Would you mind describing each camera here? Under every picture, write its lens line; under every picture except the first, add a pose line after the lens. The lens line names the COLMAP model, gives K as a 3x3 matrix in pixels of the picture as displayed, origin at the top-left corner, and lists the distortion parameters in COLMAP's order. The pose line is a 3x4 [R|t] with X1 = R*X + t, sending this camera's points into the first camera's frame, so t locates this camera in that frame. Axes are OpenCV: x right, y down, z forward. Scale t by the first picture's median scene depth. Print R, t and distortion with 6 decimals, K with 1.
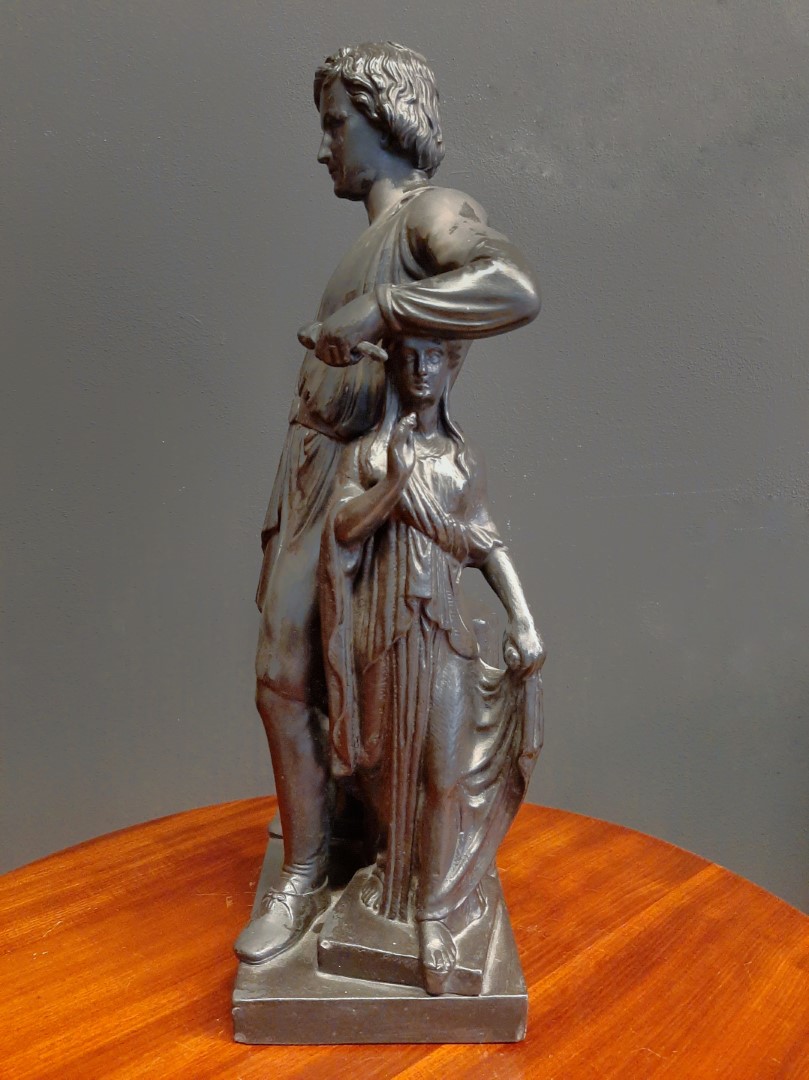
lens RADIAL K [[848.3, 0, 404.5], [0, 848.3, 540.0], [0, 0, 1]] dist [0.060749, -0.001447]
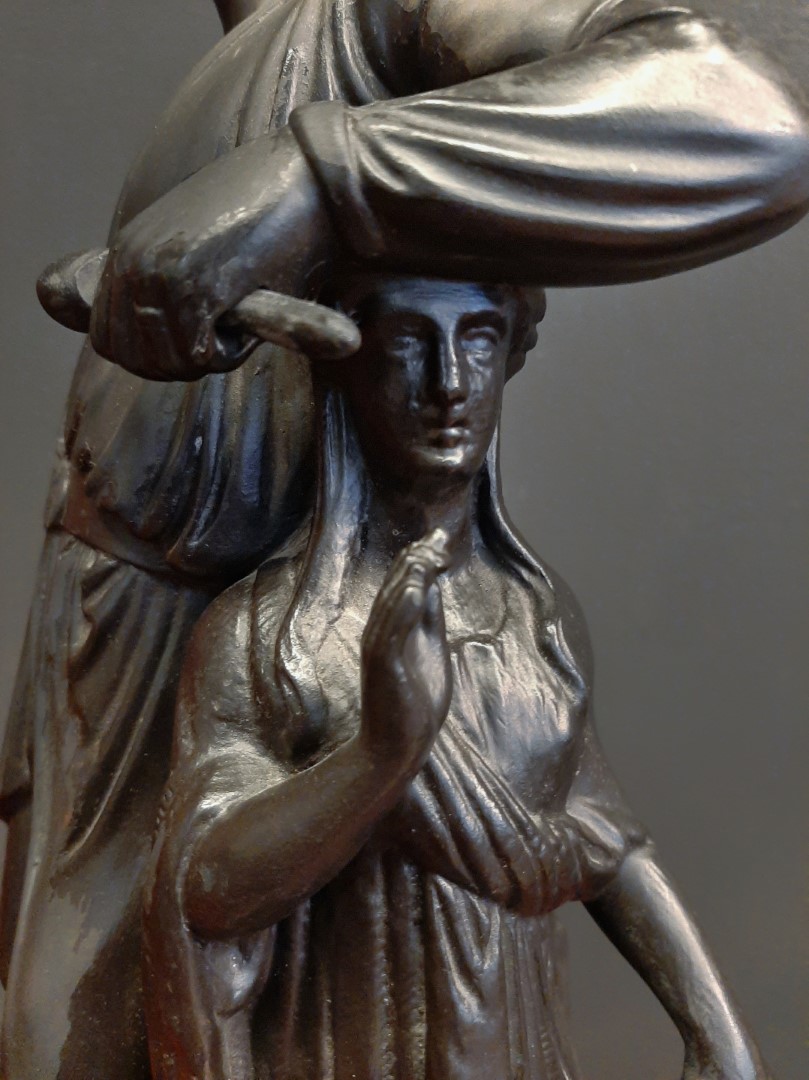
lens RADIAL K [[863.6, 0, 425.4], [0, 863.6, 523.4], [0, 0, 1]] dist [-0.009345, -0.004135]
pose [[0.976175, -0.054870, 0.209934, -0.054955], [0.062840, 0.997527, -0.031477, -0.132752], [-0.207688, 0.043920, 0.977209, 0.660005]]
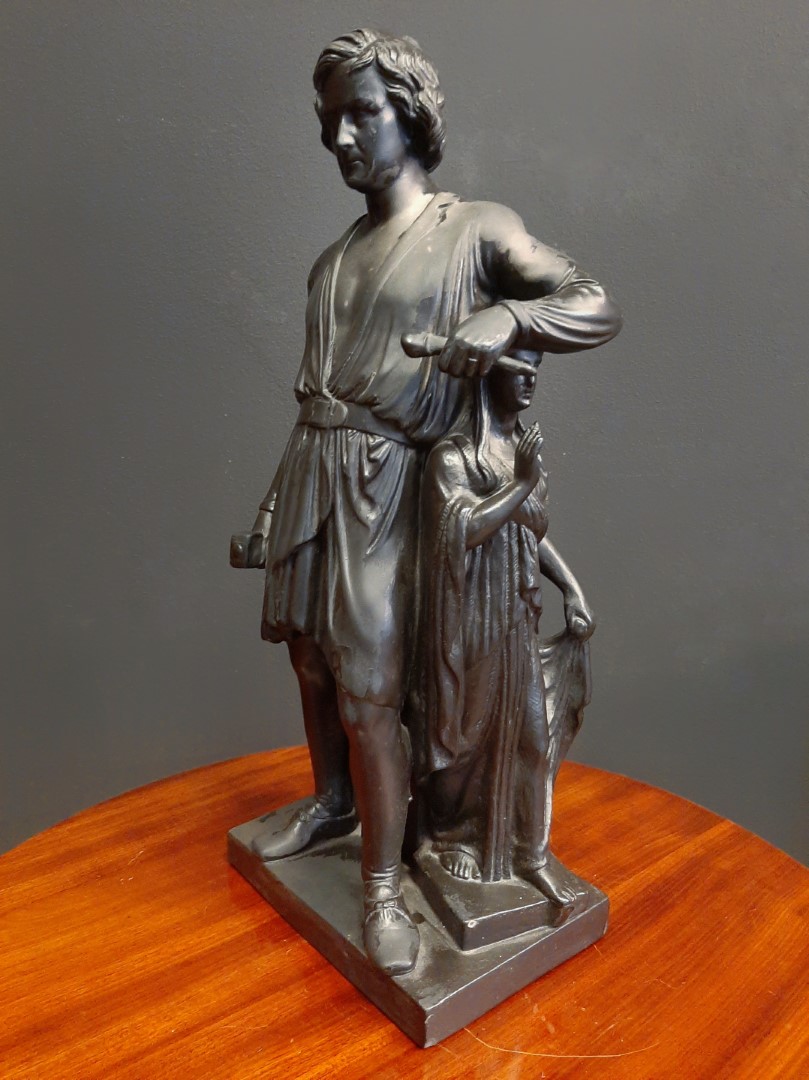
lens RADIAL K [[848.3, 0, 404.5], [0, 848.3, 540.0], [0, 0, 1]] dist [0.060749, -0.001447]
pose [[0.781718, -0.132239, 0.609451, -0.753060], [0.087847, 0.990865, 0.102321, -0.118573], [-0.617414, -0.026448, 0.786194, 0.231144]]
